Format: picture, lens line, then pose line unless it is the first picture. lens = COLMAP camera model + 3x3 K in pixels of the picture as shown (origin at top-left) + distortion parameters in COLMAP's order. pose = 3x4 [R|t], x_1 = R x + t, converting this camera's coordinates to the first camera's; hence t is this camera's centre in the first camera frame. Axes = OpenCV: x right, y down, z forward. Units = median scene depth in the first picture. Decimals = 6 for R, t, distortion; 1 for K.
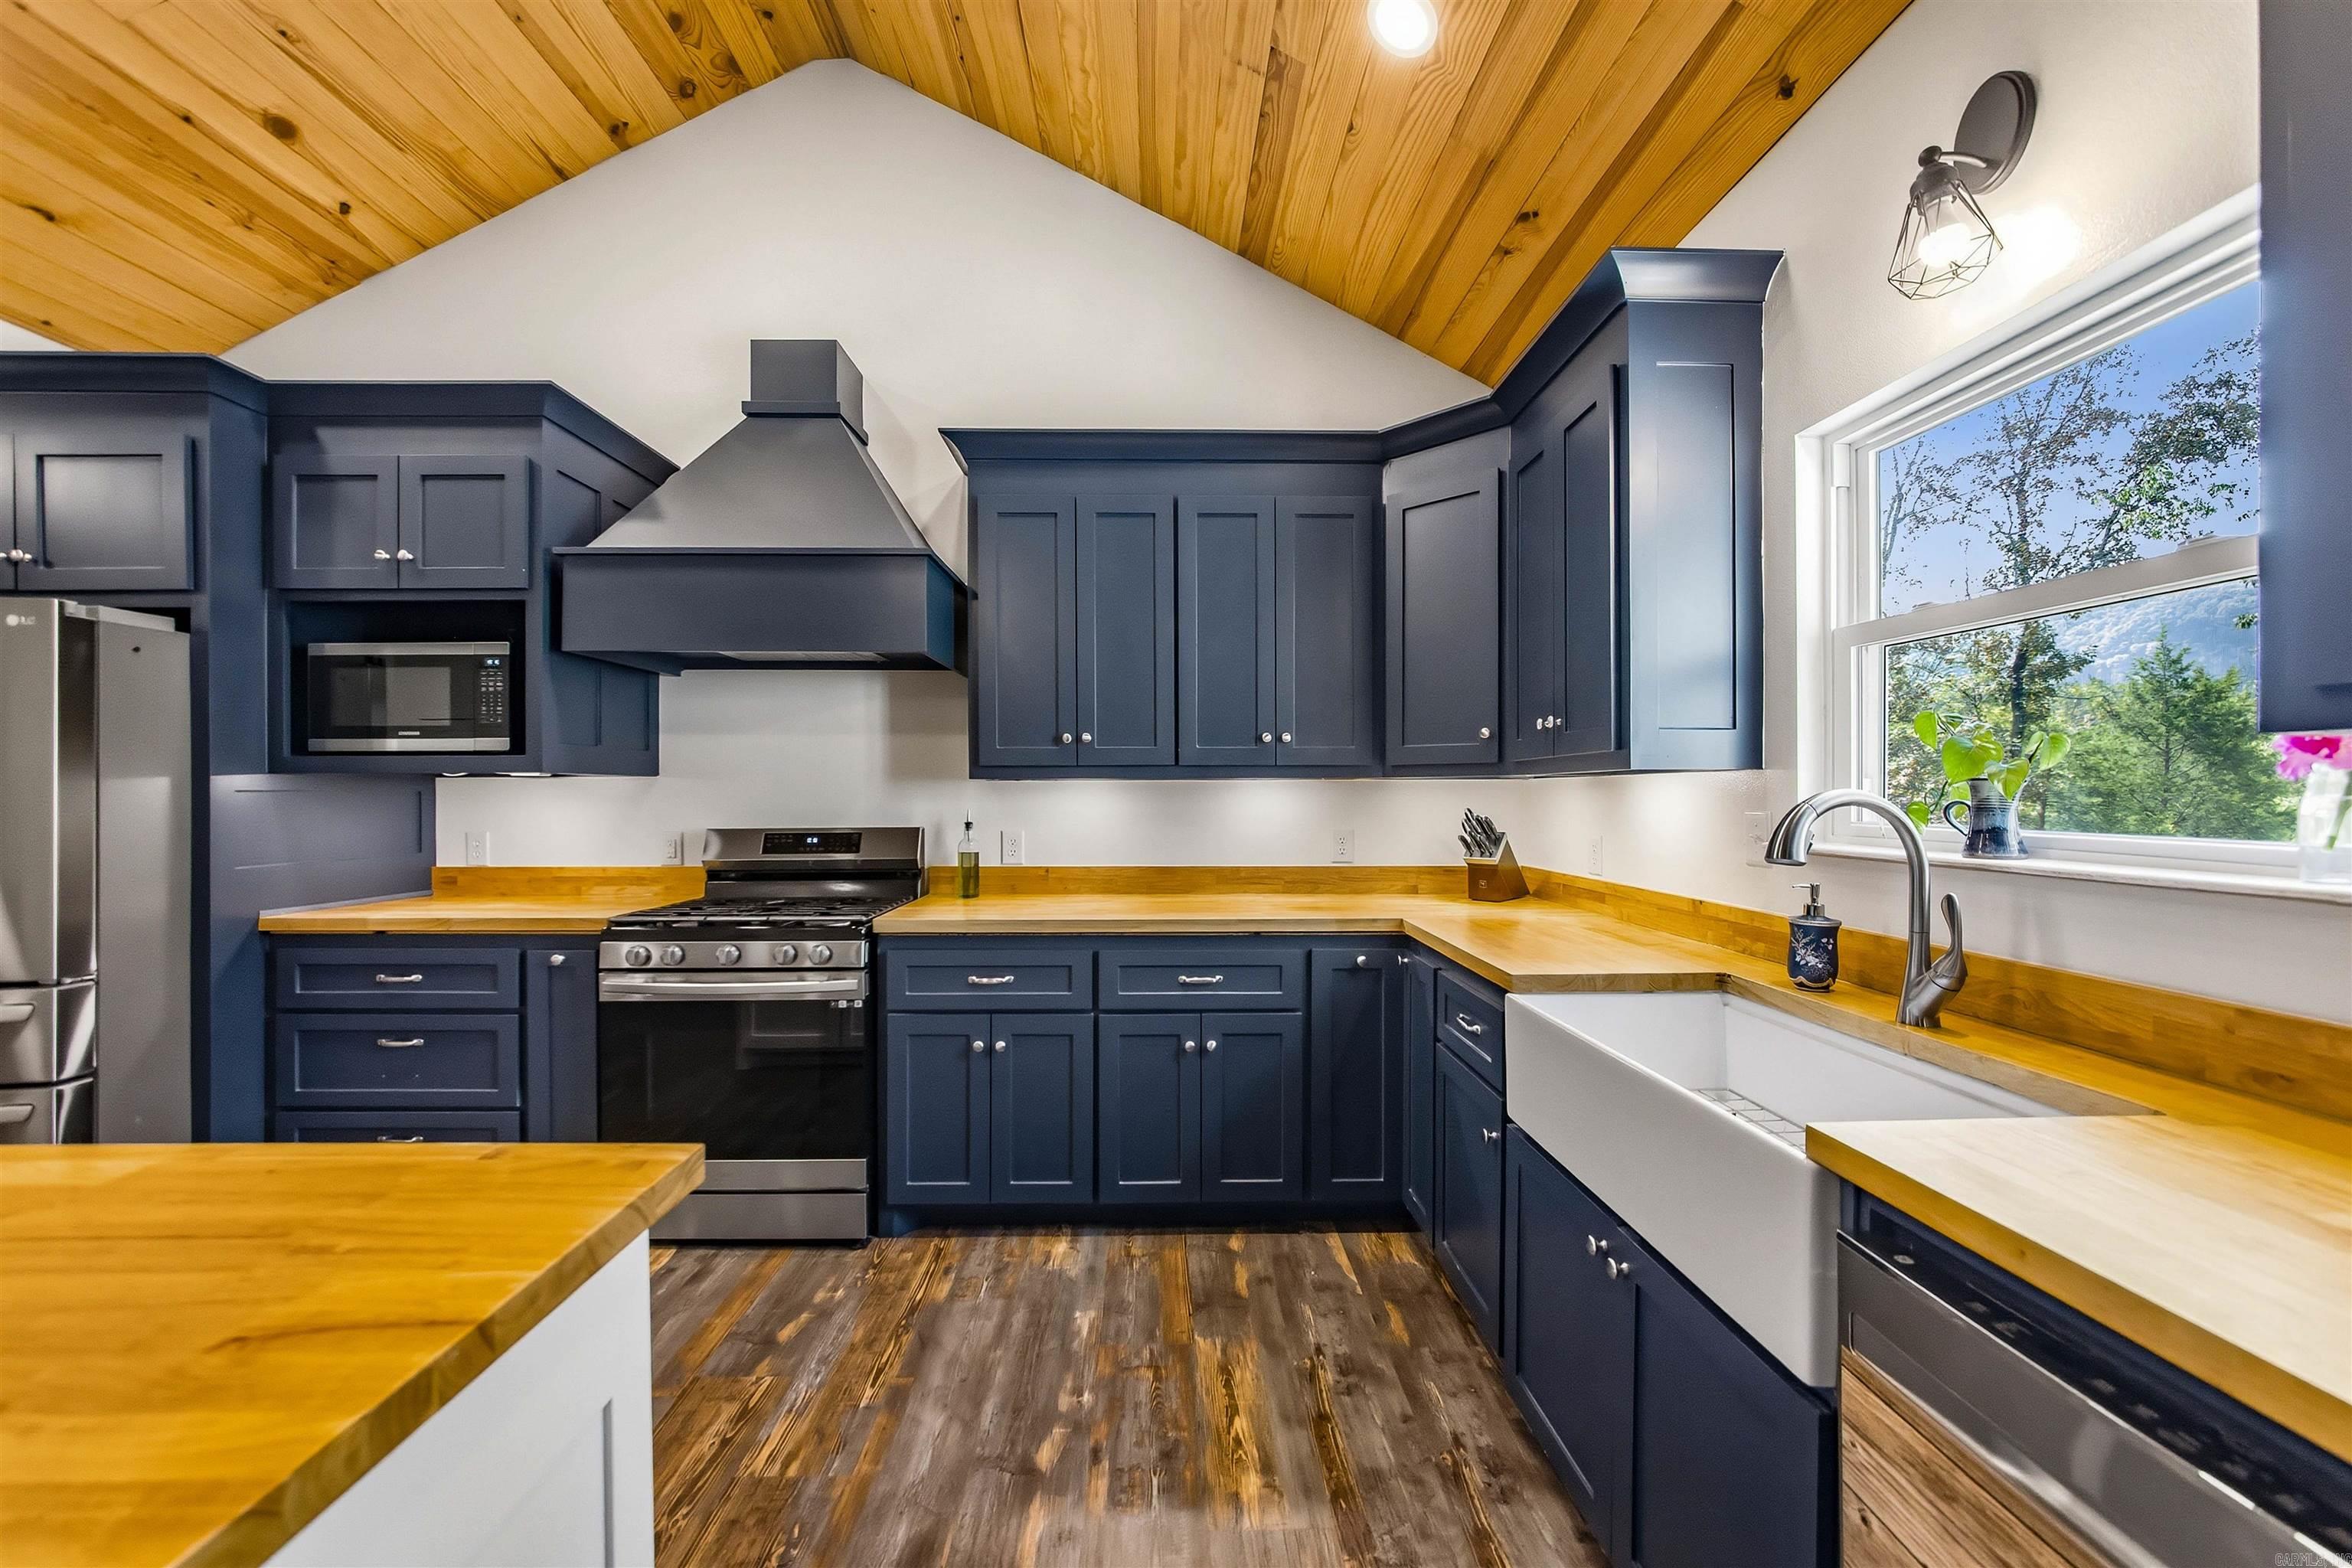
lens RADIAL K [[863.1, 0, 1158.8], [0, 863.1, 800.2], [0, 0, 1]] dist [-0.000411, 0.000078]
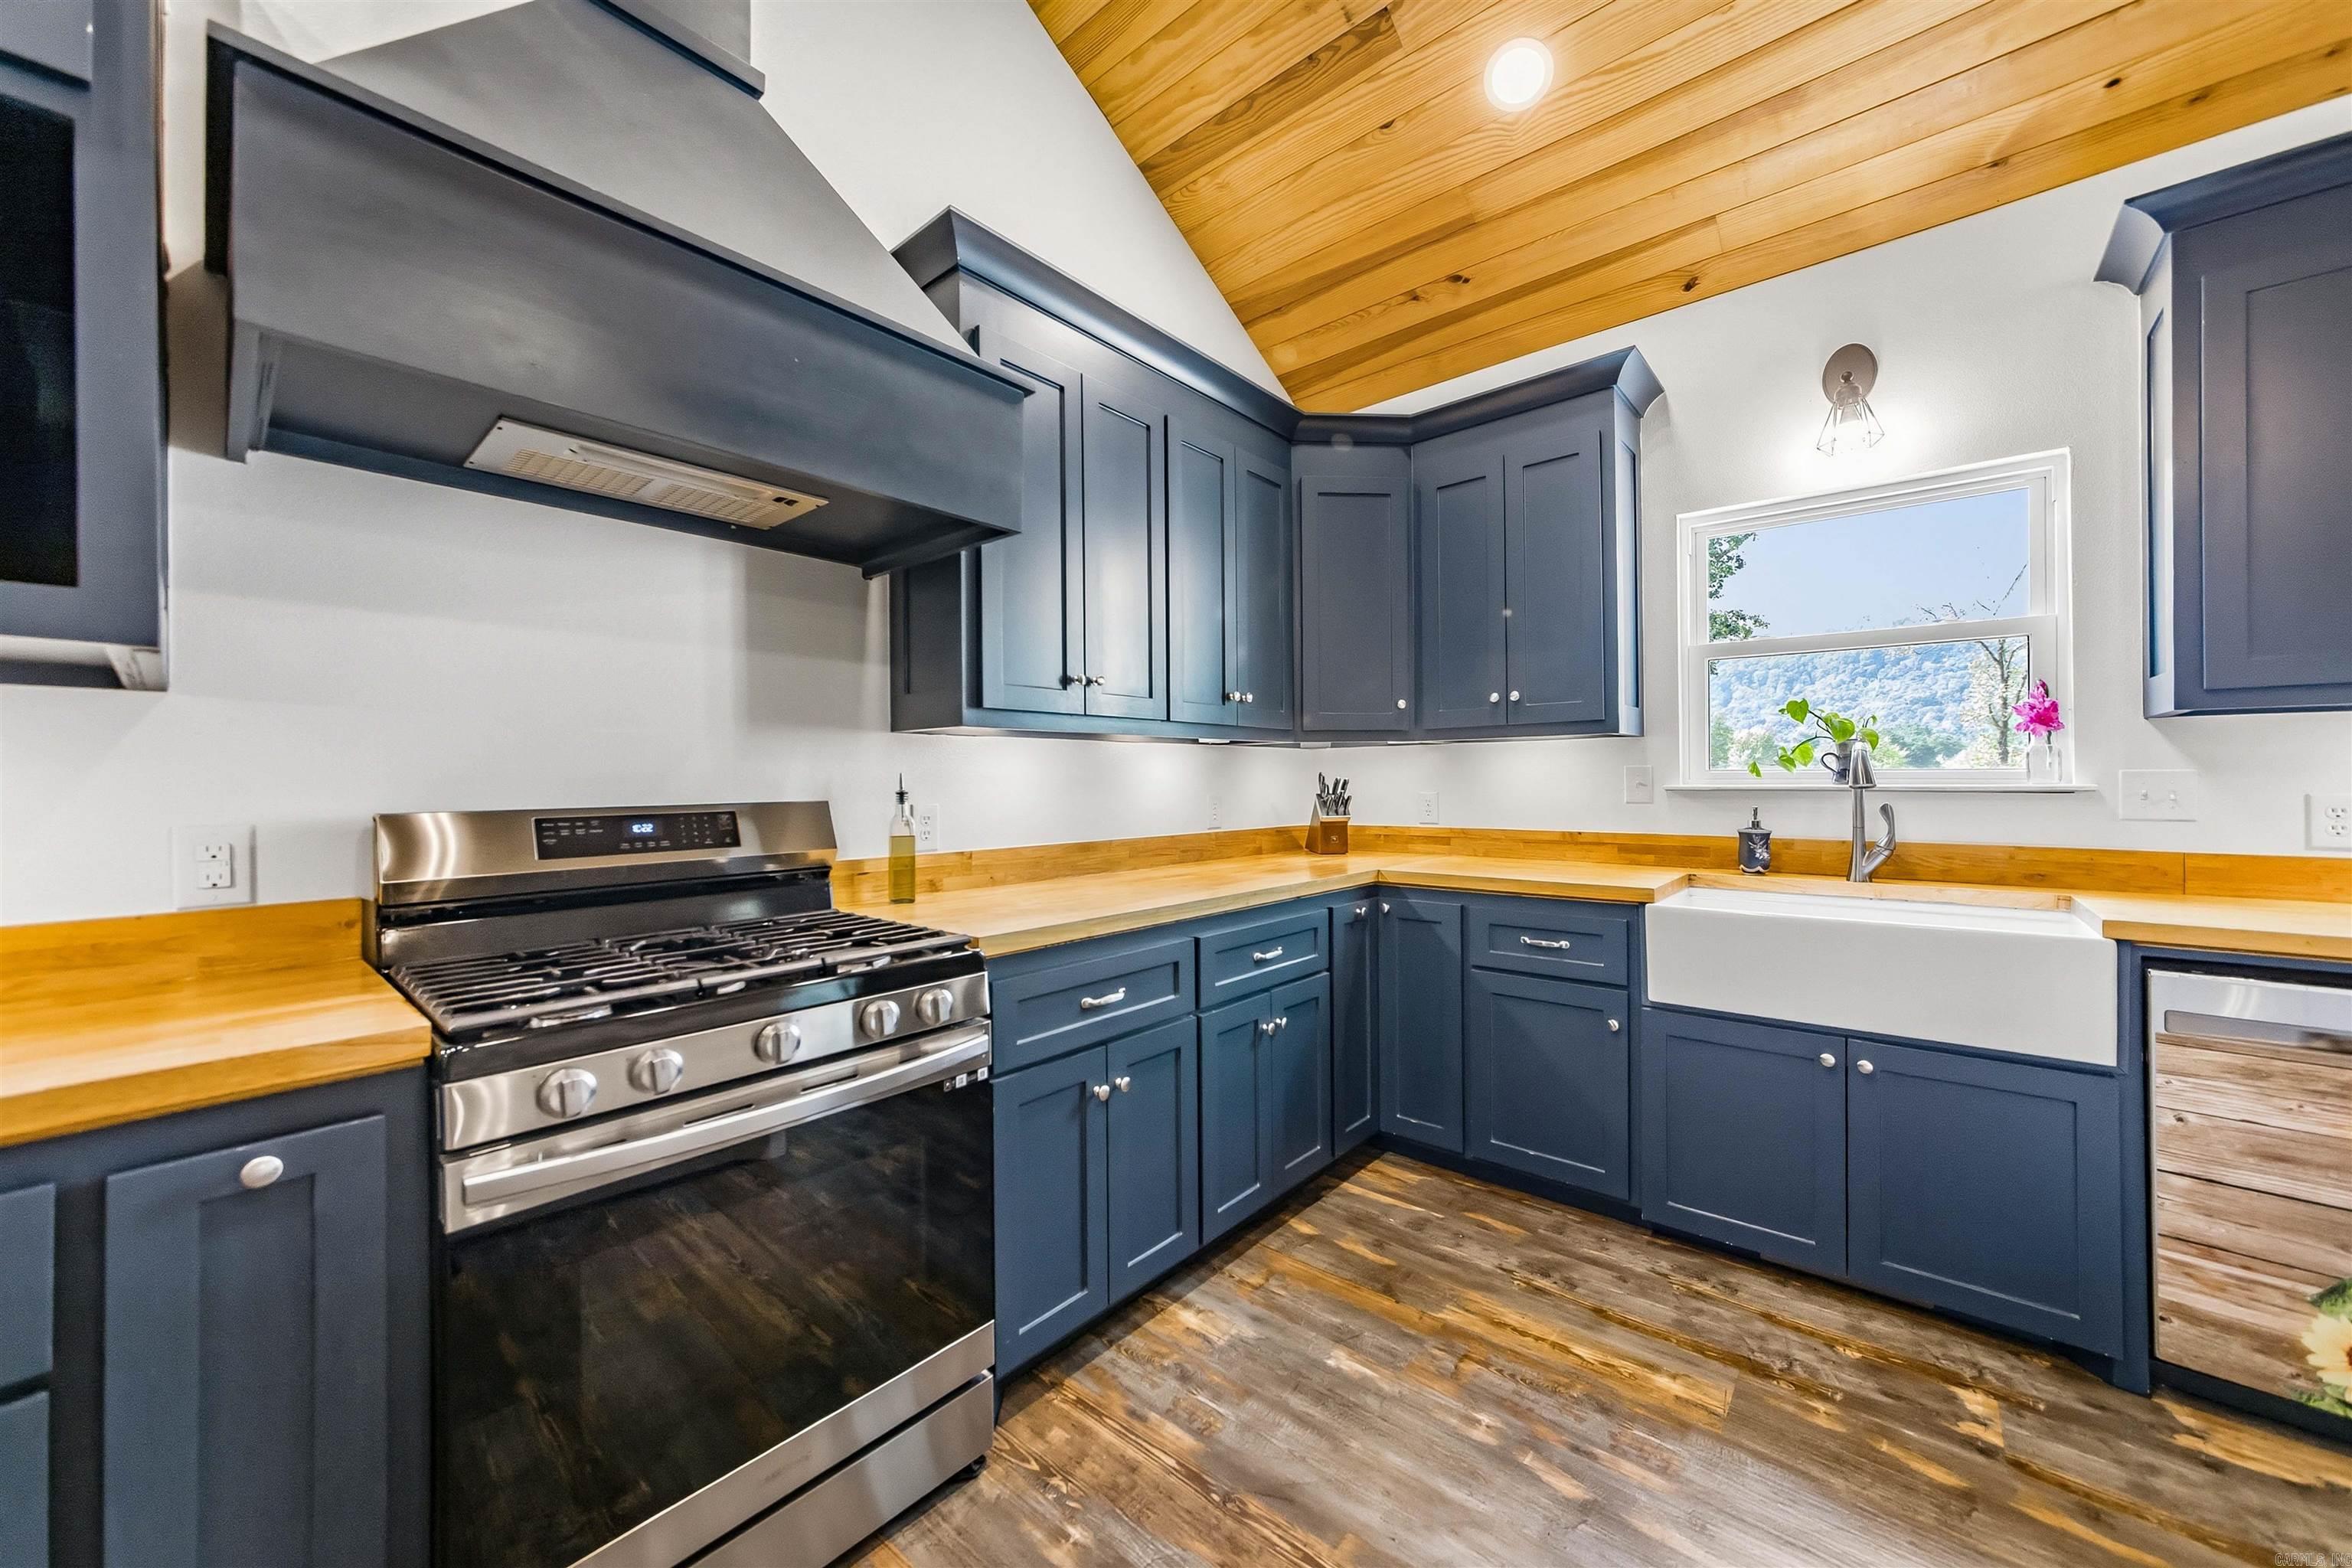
lens RADIAL K [[863.1, 0, 1165.5], [0, 863.1, 778.0], [0, 0, 1]] dist [-0.000411, 0.000078]
pose [[0.672225, -0.002092, 0.740344, -0.710638], [0.012665, 0.999882, -0.008674, 0.028578], [-0.740238, 0.015208, 0.672173, 0.472977]]
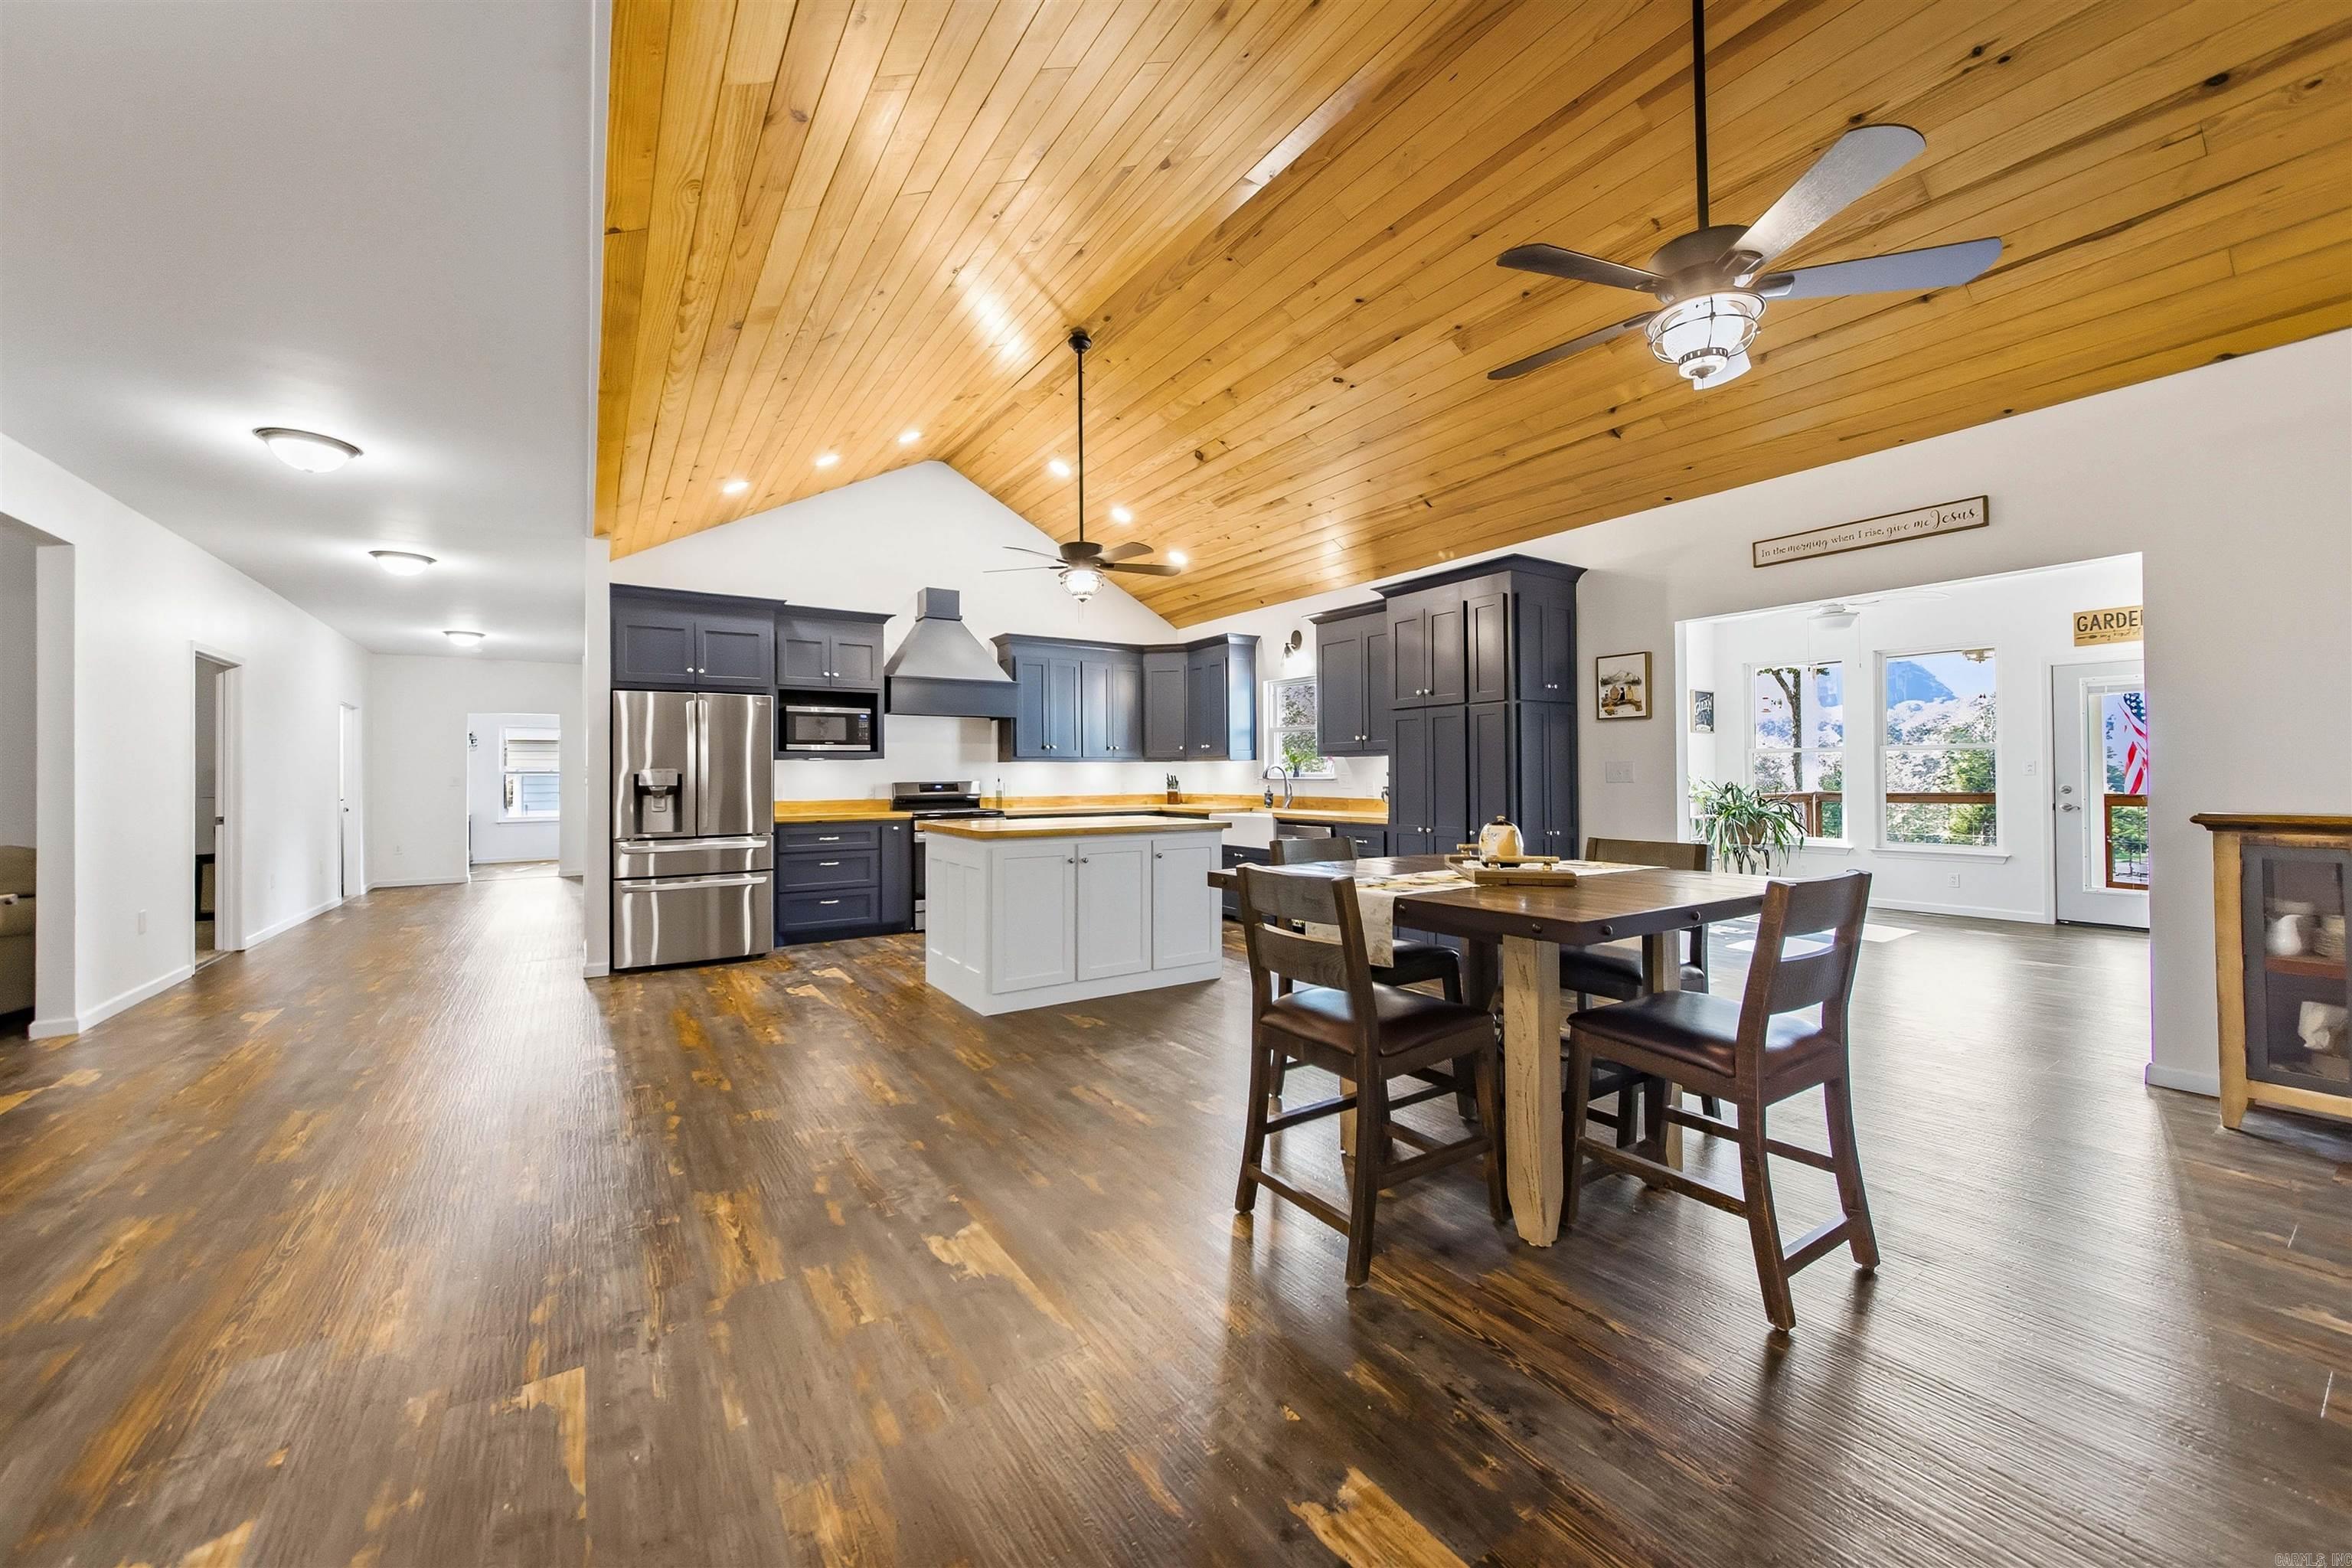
lens RADIAL K [[863.1, 0, 1134.7], [0, 863.1, 773.9], [0, 0, 1]] dist [-0.000411, 0.000078]
pose [[0.862276, -0.003142, 0.506428, -1.410212], [0.009070, 0.999916, -0.009240, 0.046415], [-0.506357, 0.012560, 0.862232, -1.679239]]
